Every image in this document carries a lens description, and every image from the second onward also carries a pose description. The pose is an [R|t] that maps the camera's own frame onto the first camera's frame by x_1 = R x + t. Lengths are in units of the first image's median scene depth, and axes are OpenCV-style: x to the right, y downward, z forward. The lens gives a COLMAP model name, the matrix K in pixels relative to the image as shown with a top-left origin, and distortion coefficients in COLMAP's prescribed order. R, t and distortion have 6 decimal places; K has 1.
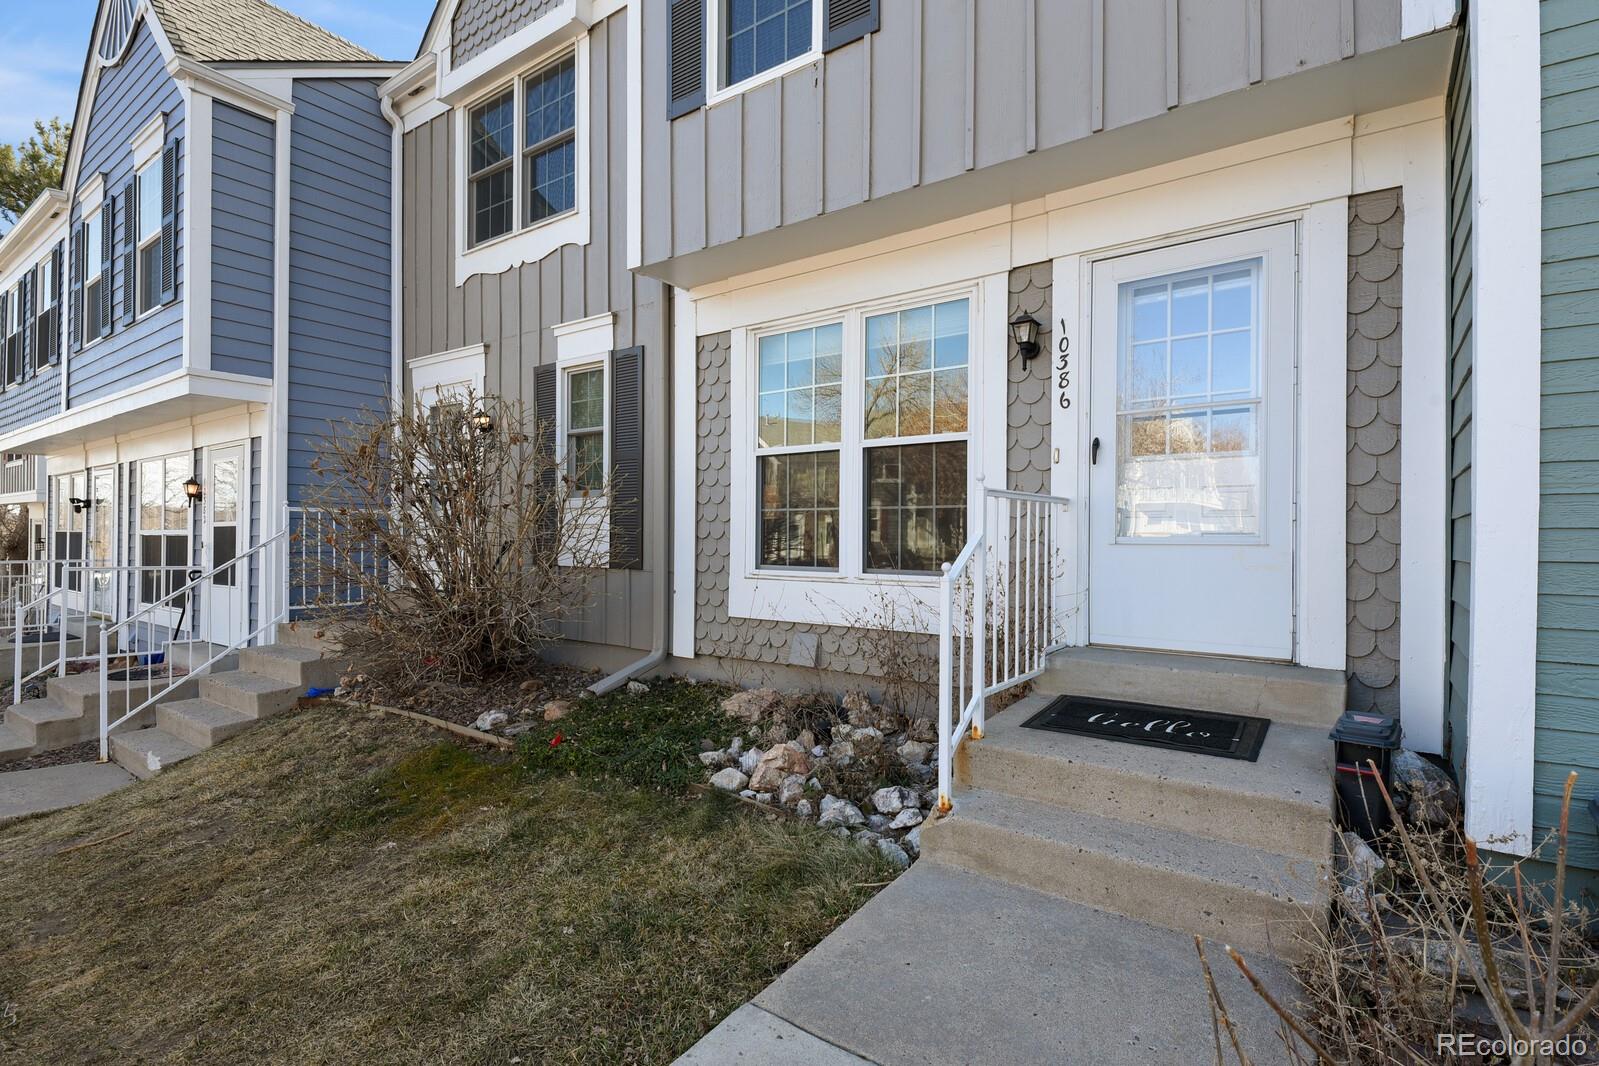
lens RADIAL K [[760.0, 0, 796.0], [0, 760.0, 558.8], [0, 0, 1]] dist [0.011337, -0.010312]
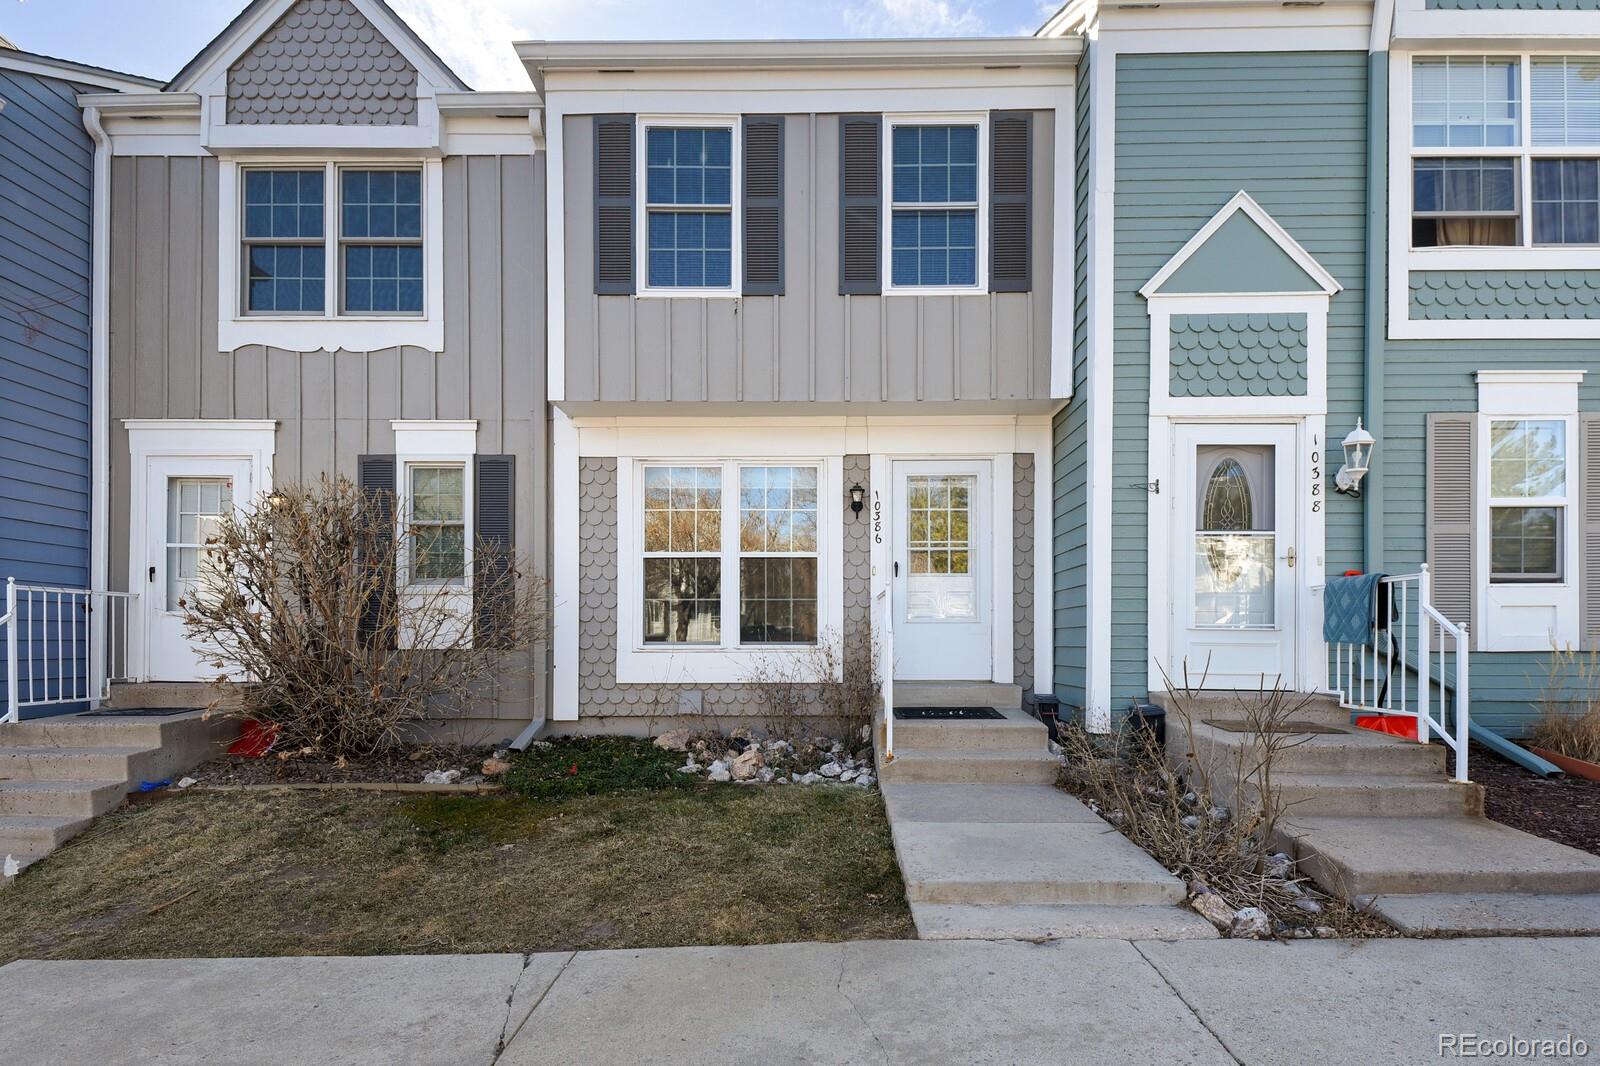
lens RADIAL K [[760.5, 0, 825.8], [0, 760.5, 668.3], [0, 0, 1]] dist [0.011337, -0.010312]
pose [[0.822665, -0.026679, 0.567900, -0.583380], [0.021354, 0.999643, 0.016029, 0.042799], [-0.568125, -0.001059, 0.822942, -0.272424]]
